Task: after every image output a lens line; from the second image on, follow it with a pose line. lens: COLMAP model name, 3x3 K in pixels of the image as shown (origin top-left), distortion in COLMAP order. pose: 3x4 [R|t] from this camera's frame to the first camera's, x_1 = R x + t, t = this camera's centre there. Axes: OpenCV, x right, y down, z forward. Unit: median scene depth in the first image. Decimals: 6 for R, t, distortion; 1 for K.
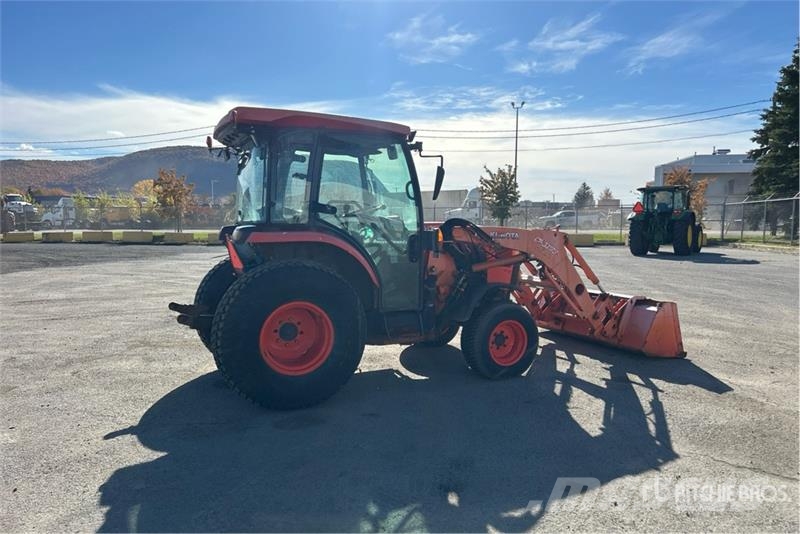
lens RADIAL K [[594.8, 0, 407.5], [0, 594.8, 263.3], [0, 0, 1]] dist [0.067412, -0.065627]
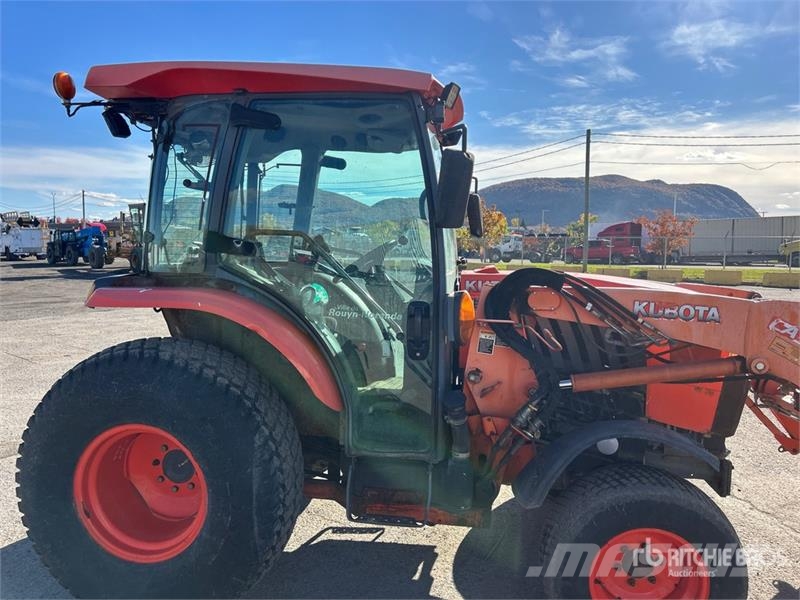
lens RADIAL K [[596.0, 0, 395.0], [0, 596.0, 293.0], [0, 0, 1]] dist [0.056882, -0.044802]
pose [[0.833927, 0.050914, -0.549521, 0.259997], [-0.051121, 0.998581, 0.014941, -0.063129], [0.549502, 0.015633, 0.835346, 0.612907]]
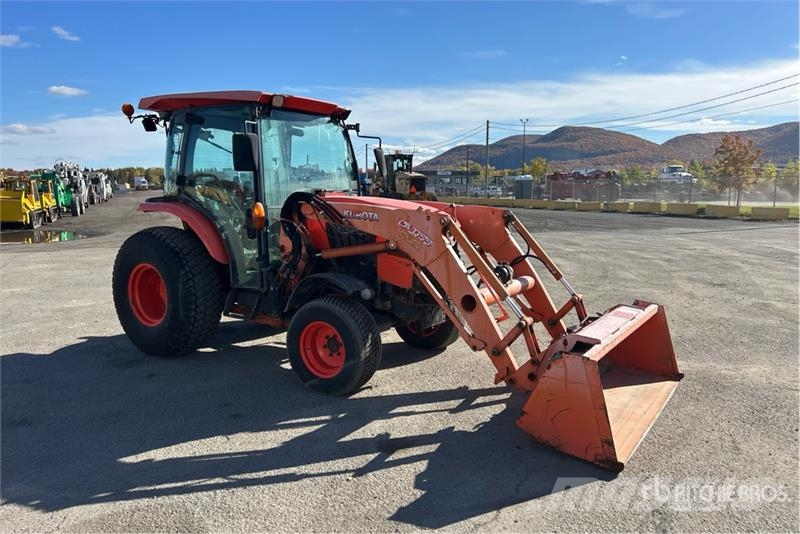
lens RADIAL K [[594.8, 0, 407.5], [0, 594.8, 263.3], [0, 0, 1]] dist [0.067412, -0.065627]
pose [[0.532583, 0.106455, -0.839656, 0.963572], [-0.066083, 0.994260, 0.084140, -0.060844], [0.843794, 0.010675, 0.536561, 0.722944]]
